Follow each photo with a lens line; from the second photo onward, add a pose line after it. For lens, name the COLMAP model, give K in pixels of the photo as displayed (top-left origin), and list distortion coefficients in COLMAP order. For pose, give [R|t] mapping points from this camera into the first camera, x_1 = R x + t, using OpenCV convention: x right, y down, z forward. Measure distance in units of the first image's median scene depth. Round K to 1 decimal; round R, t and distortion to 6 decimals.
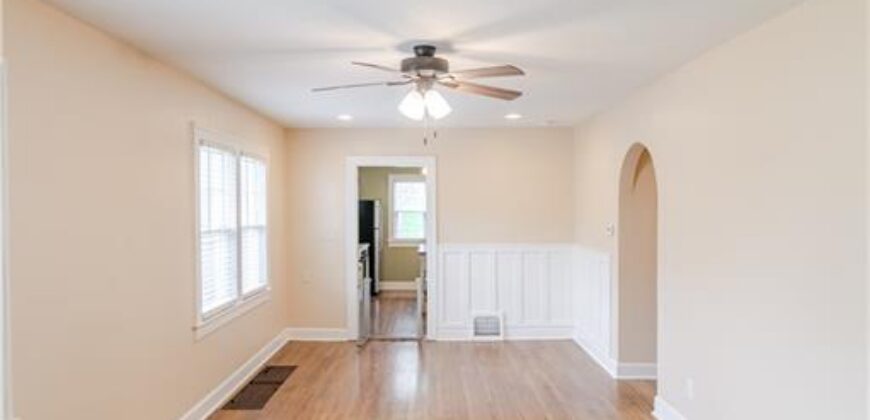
lens RADIAL K [[582.2, 0, 435.0], [0, 582.2, 210.0], [0, 0, 1]] dist [0.013729, -0.001235]
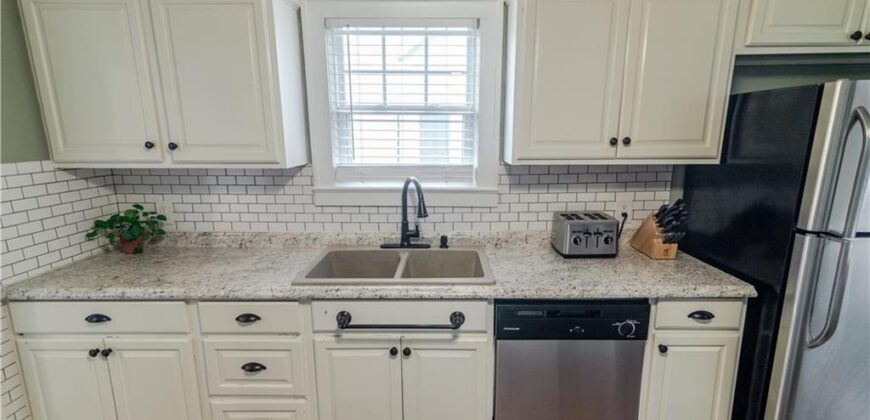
lens RADIAL K [[396.5, 0, 436.5], [0, 396.5, 212.7], [0, 0, 1]] dist [0.016607, -0.000486]
pose [[-0.030066, 0.208117, -0.977642, 0.063212], [-0.006364, 0.978024, 0.208394, -0.003490], [0.999528, 0.012487, -0.028081, 1.593292]]
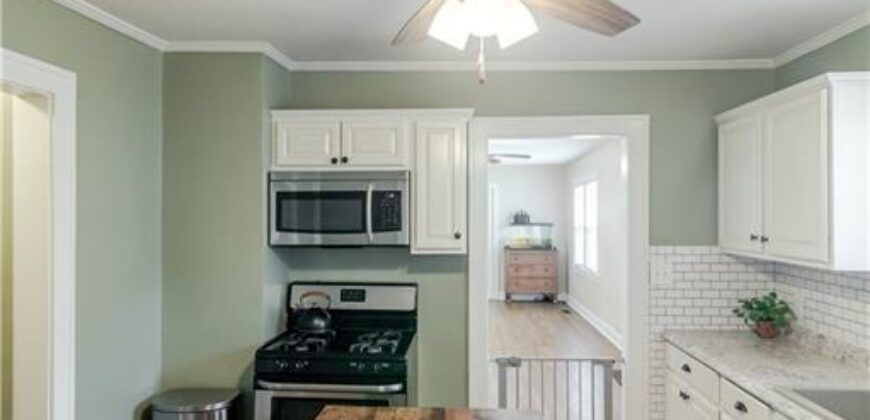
lens RADIAL K [[582.2, 0, 435.0], [0, 582.2, 210.0], [0, 0, 1]] dist [0.013729, -0.001235]
pose [[-0.997608, 0.009374, 0.068485, -0.003941], [0.009658, 0.999946, 0.003816, -0.017835], [-0.068445, 0.004469, -0.997645, 1.899149]]
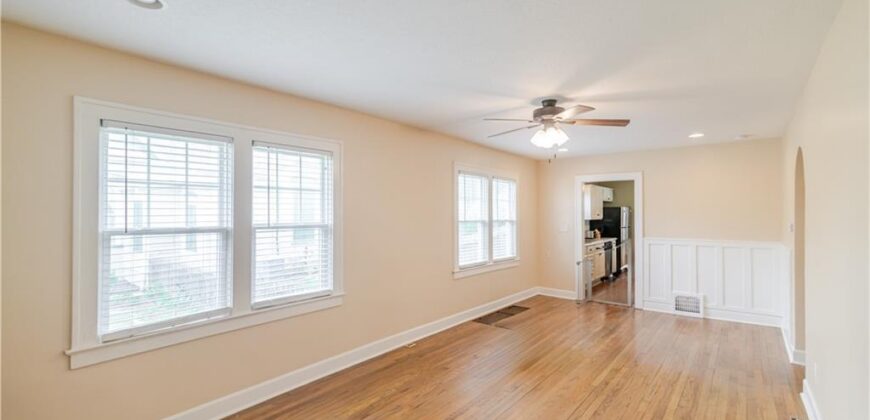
lens RADIAL K [[389.3, 0, 435.9], [0, 389.3, 211.3], [0, 0, 1]] dist [0.015342, -0.000492]
pose [[0.779542, -0.001729, -0.626348, 0.244746], [-0.009316, 0.999854, -0.014354, 0.020562], [0.626281, 0.017024, 0.779411, 0.000549]]
